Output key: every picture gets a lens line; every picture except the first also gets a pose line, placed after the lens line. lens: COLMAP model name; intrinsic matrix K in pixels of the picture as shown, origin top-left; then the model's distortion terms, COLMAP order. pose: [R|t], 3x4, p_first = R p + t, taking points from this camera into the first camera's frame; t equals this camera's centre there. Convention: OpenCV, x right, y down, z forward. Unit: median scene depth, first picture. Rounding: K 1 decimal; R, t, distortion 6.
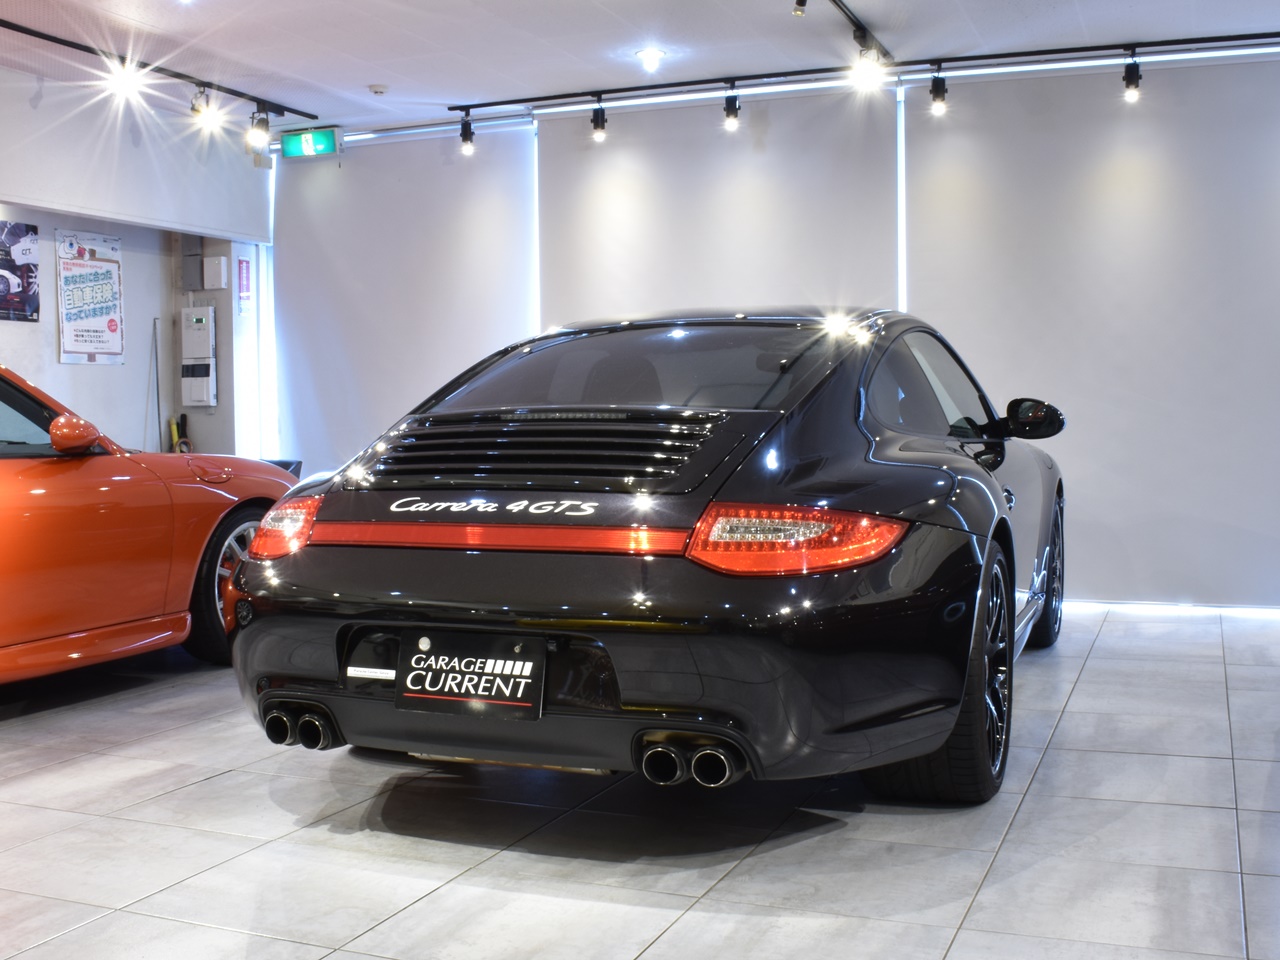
lens RADIAL K [[1433.8, 0, 640.0], [0, 1433.8, 480.0], [0, 0, 1]] dist [-0.121648, -0.008717]
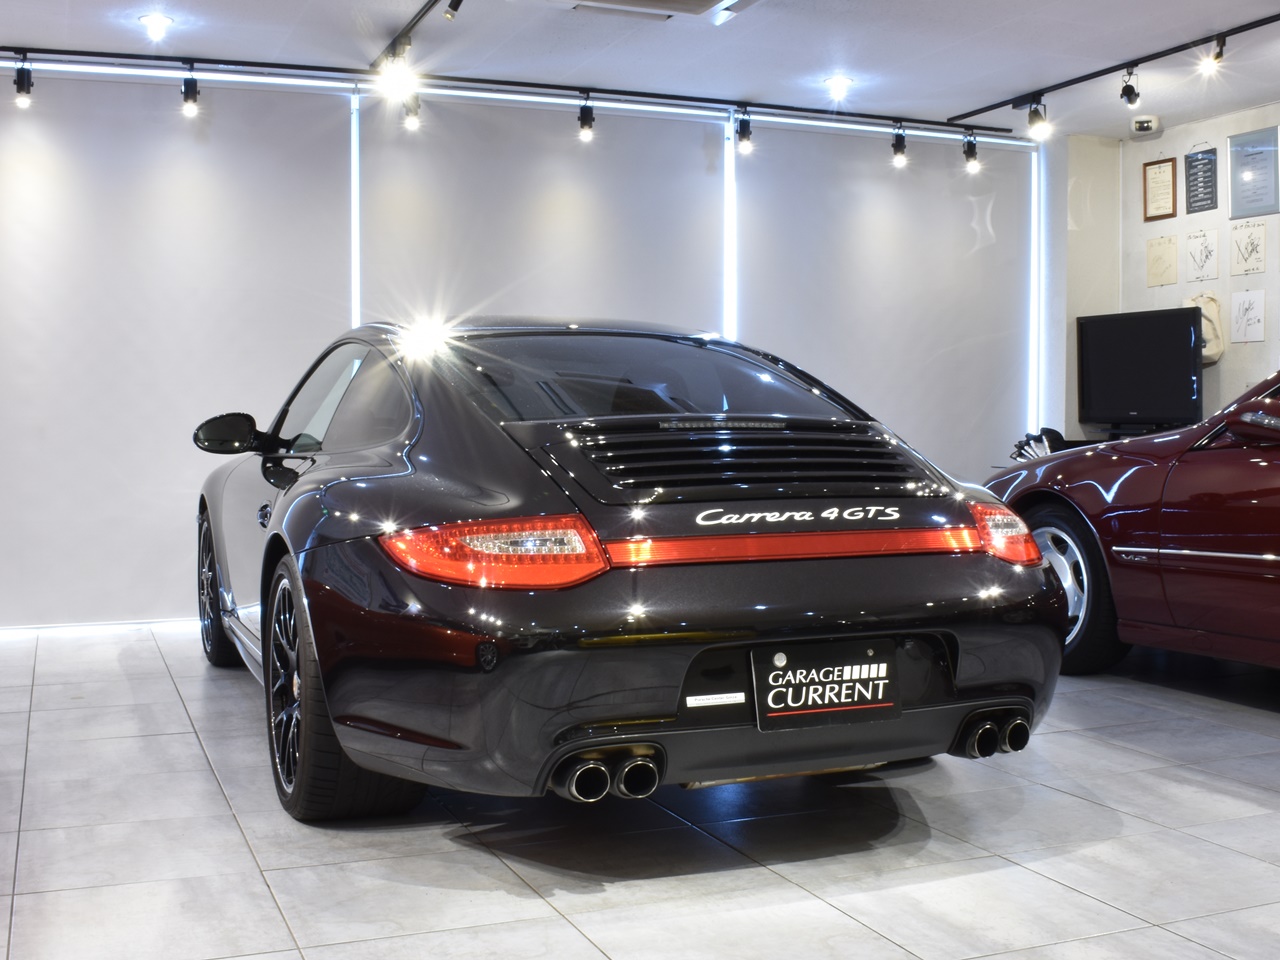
lens RADIAL K [[1461.2, 0, 636.8], [0, 1461.2, 493.1], [0, 0, 1]] dist [-0.128260, 0.006984]
pose [[0.716145, -0.024269, 0.697530, -0.908918], [0.026704, 0.999616, 0.007362, -0.007460], [-0.697441, 0.013354, 0.716518, 0.363996]]
